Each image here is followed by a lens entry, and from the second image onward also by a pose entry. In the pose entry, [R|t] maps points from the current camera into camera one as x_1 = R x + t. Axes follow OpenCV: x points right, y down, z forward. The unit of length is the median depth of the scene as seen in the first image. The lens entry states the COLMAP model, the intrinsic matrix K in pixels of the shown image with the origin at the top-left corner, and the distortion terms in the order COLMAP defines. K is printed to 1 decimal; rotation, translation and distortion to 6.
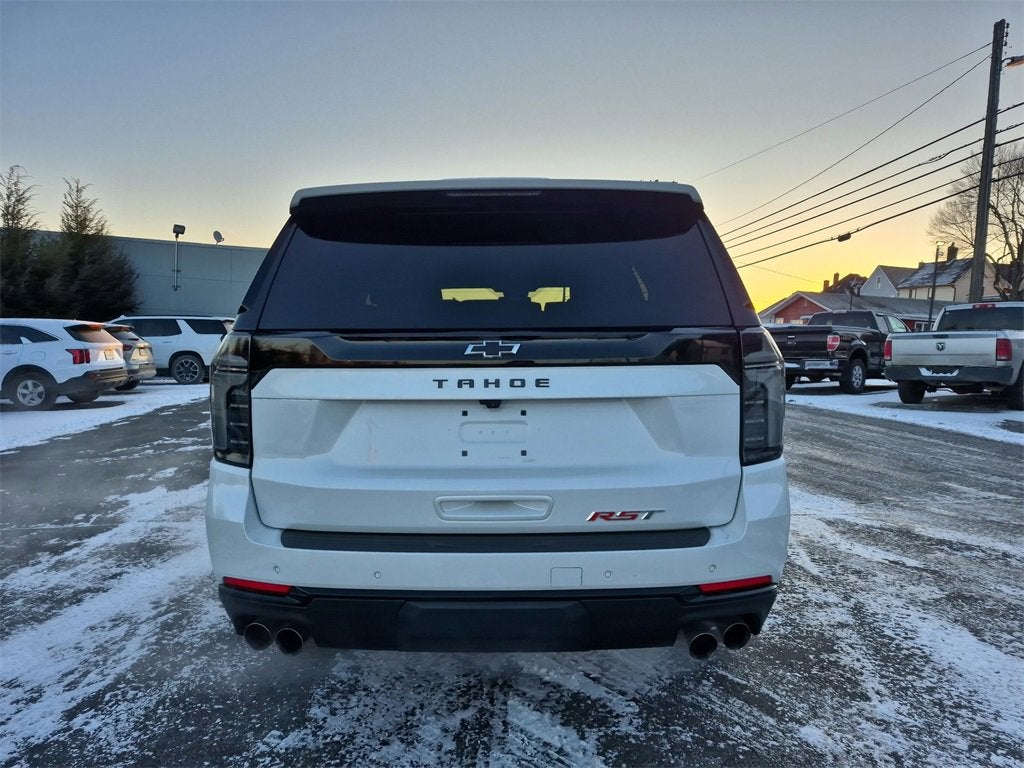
lens RADIAL K [[706.1, 0, 518.0], [0, 706.1, 391.8], [0, 0, 1]] dist [0.059263, -0.046424]
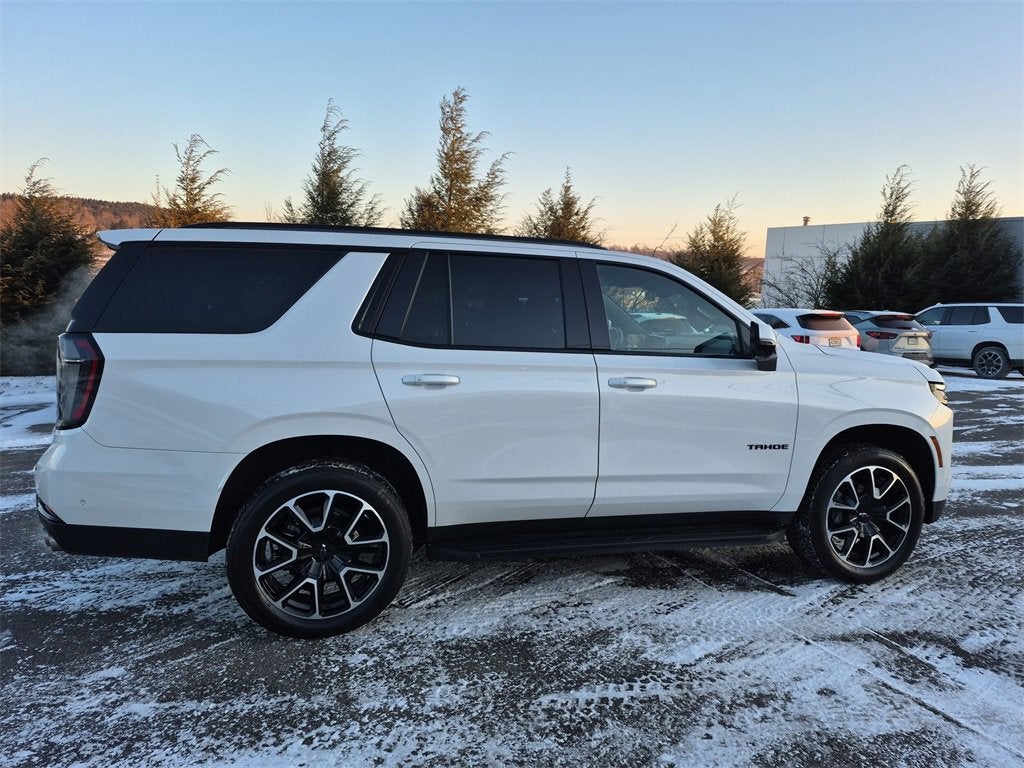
lens RADIAL K [[706.1, 0, 521.1], [0, 706.1, 381.8], [0, 0, 1]] dist [0.059263, -0.046424]
pose [[0.308932, 0.097689, -0.946054, 1.277292], [-0.090091, 0.993244, 0.073143, -0.117526], [0.946808, 0.062635, 0.315646, 0.922841]]
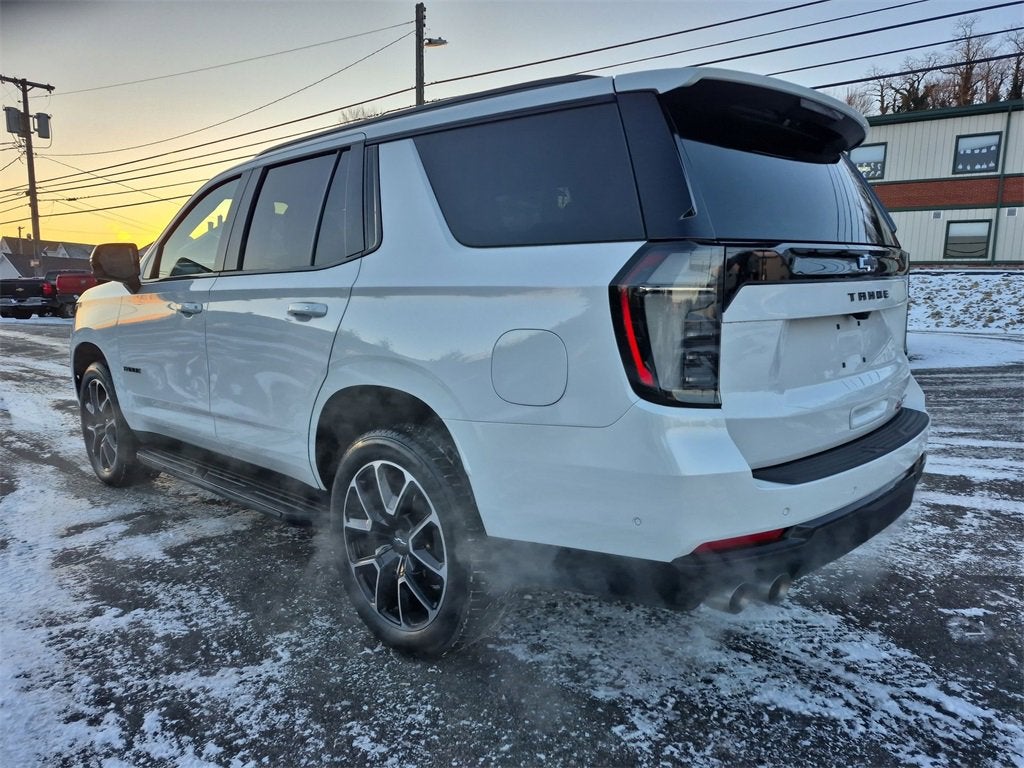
lens RADIAL K [[706.1, 0, 510.6], [0, 706.1, 390.4], [0, 0, 1]] dist [0.059263, -0.046424]
pose [[0.681943, -0.116481, 0.722071, -0.745941], [0.059621, 0.992805, 0.103847, -0.008879], [-0.728971, -0.027767, 0.683981, 0.403058]]
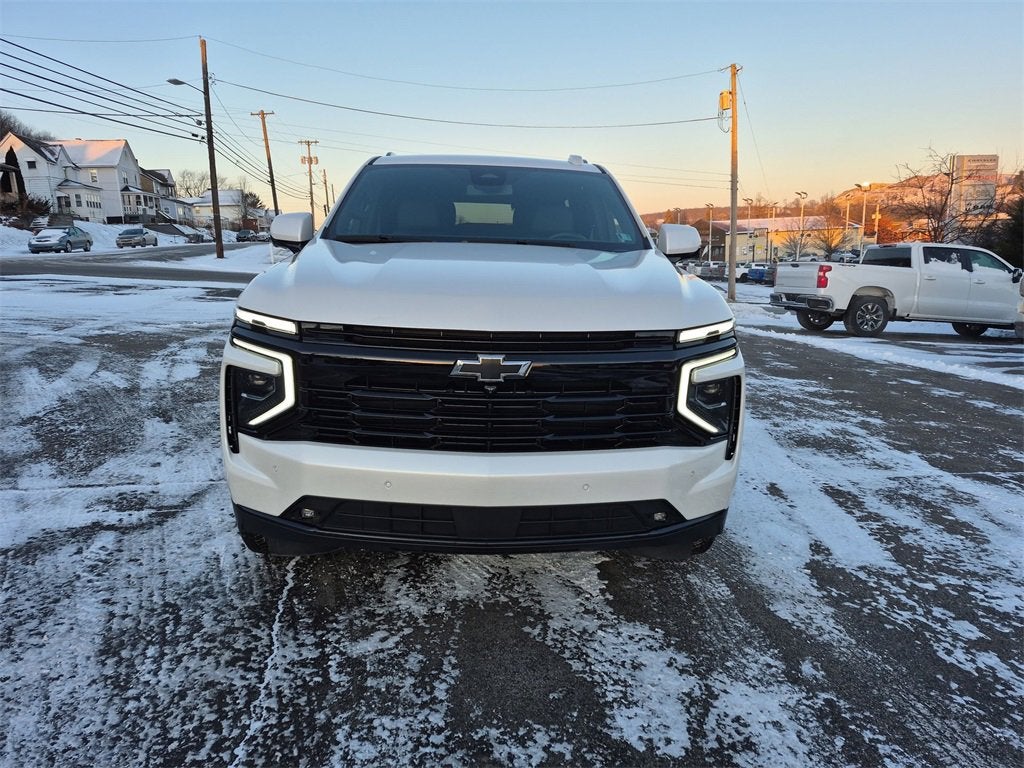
lens RADIAL K [[706.1, 0, 509.3], [0, 706.1, 372.9], [0, 0, 1]] dist [0.059263, -0.046424]
pose [[-0.997871, -0.008084, -0.064719, 0.033350], [-0.024820, 0.964698, 0.262185, -0.225063], [0.060315, 0.263233, -0.962845, 2.837199]]
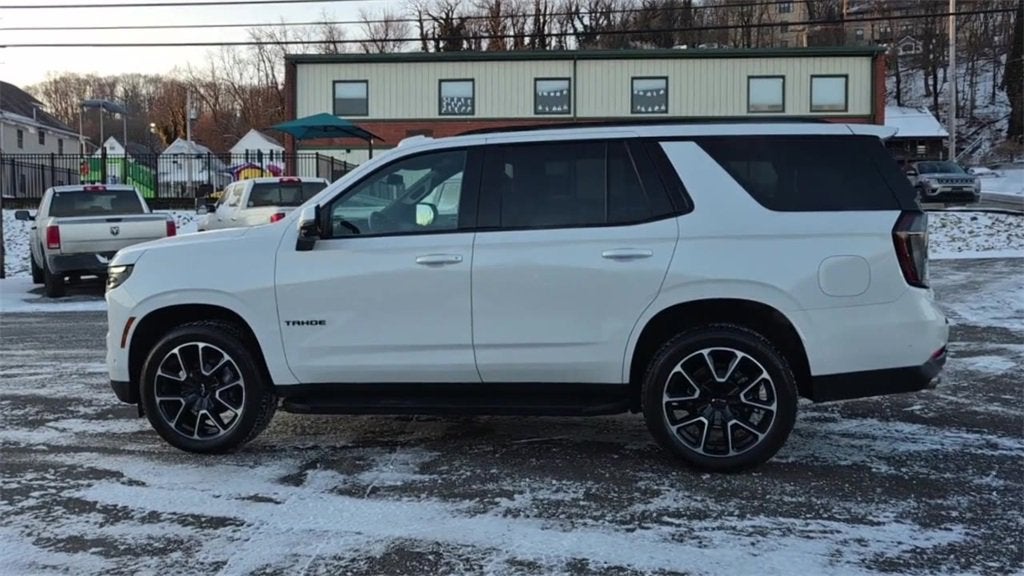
lens RADIAL K [[895.6, 0, 507.0], [0, 895.6, 291.5], [0, 0, 1]] dist [-0.018116, 0.053825]
pose [[0.178140, -0.092082, 0.979687, -1.777237], [0.092335, 0.992783, 0.076523, -0.098557], [-0.979663, 0.076827, 0.185357, 1.054486]]
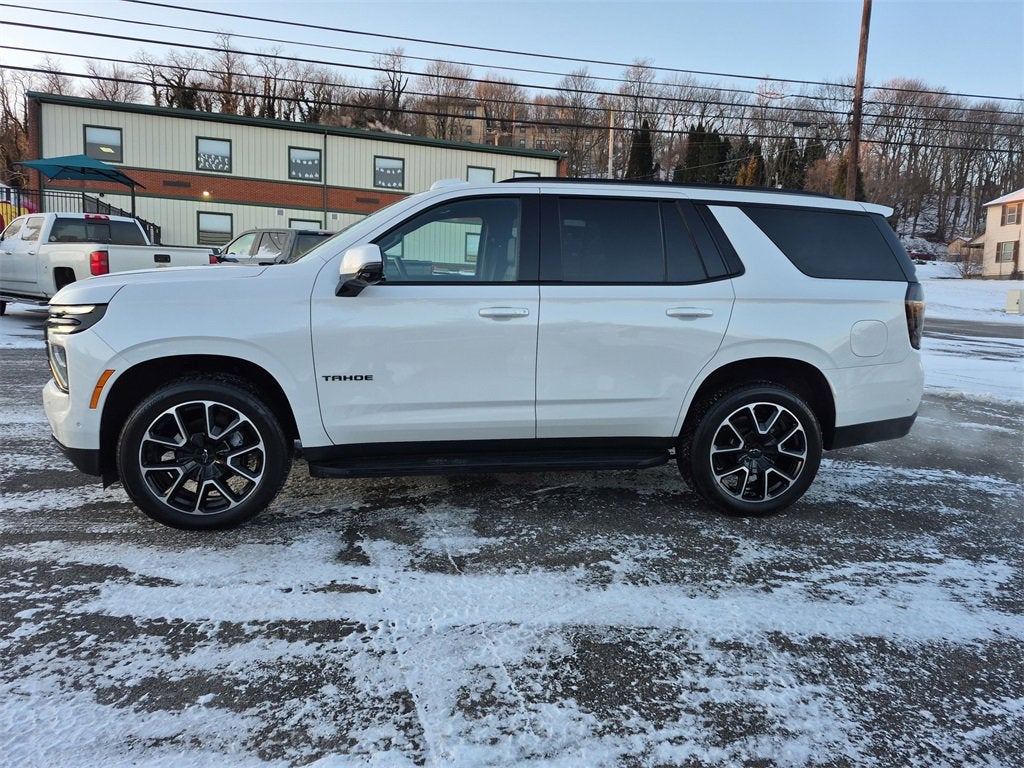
lens RADIAL K [[706.1, 0, 501.0], [0, 706.1, 374.9], [0, 0, 1]] dist [0.059263, -0.046424]
pose [[-0.181357, -0.148401, 0.972156, -1.424664], [0.037747, 0.986770, 0.157674, -0.126426], [-0.982693, 0.065291, -0.173356, 1.653622]]
